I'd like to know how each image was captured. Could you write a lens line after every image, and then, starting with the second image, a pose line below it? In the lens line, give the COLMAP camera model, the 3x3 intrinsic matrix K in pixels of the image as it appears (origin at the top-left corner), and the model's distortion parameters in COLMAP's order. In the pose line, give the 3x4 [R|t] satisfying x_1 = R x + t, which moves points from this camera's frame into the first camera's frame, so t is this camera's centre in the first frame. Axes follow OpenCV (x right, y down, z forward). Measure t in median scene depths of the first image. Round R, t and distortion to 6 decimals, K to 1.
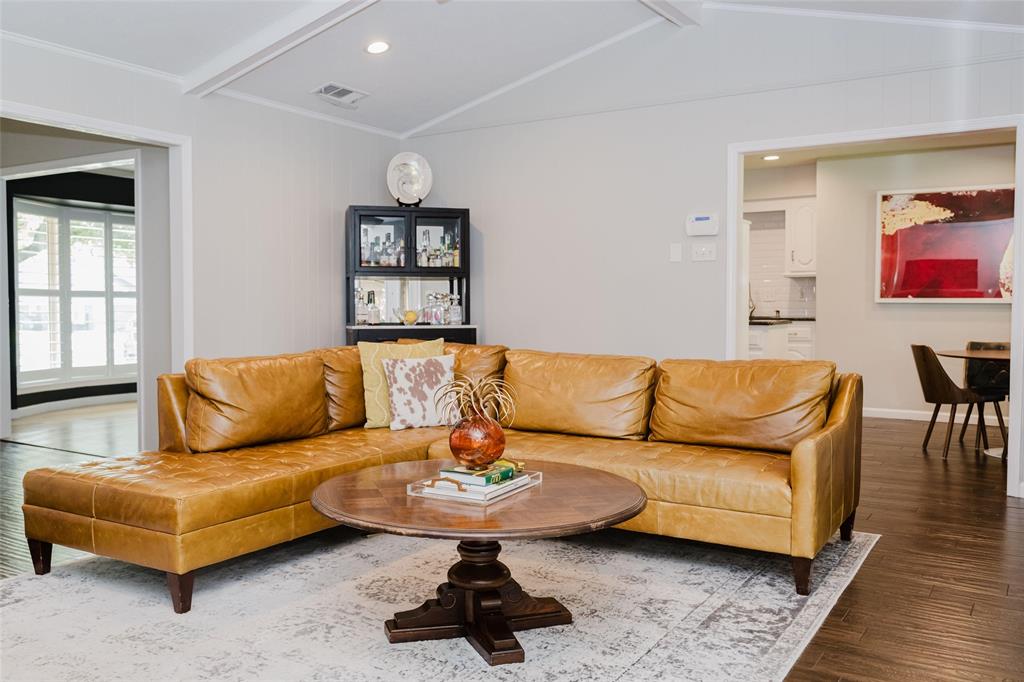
lens RADIAL K [[863.4, 0, 512.0], [0, 863.4, 341.0], [0, 0, 1]] dist [0.000830, 0.001975]
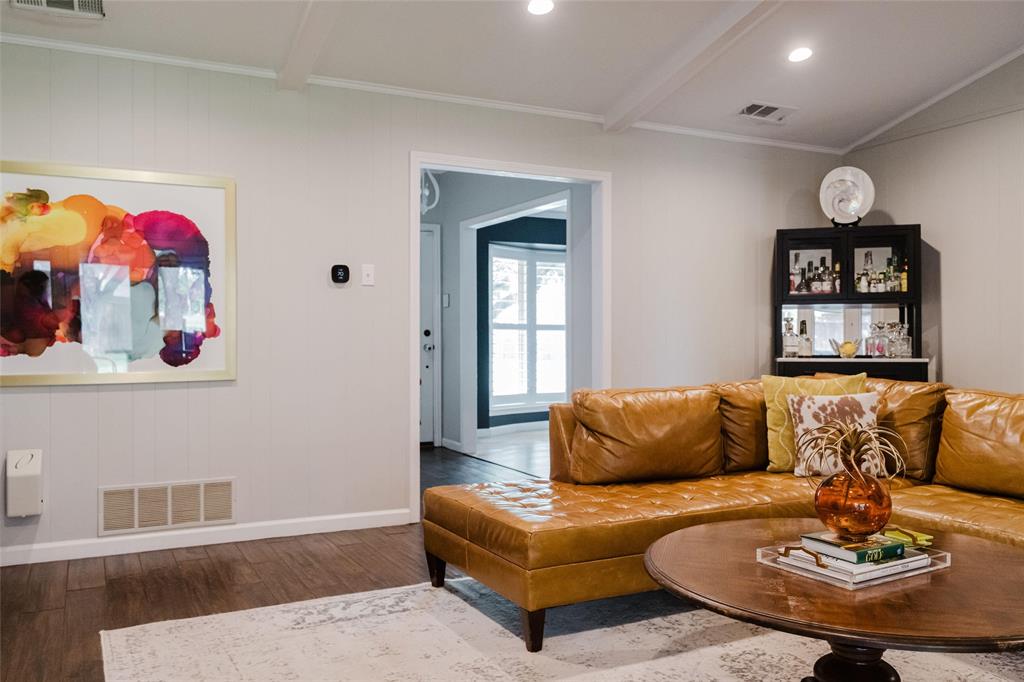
lens RADIAL K [[842.0, 0, 512.0], [0, 842.0, 341.0], [0, 0, 1]] dist [0.003990, -0.010624]
pose [[0.856257, -0.001276, -0.516548, 0.053729], [-0.018534, 0.999277, -0.033191, -0.000742], [0.516217, 0.037993, 0.855615, 0.103856]]
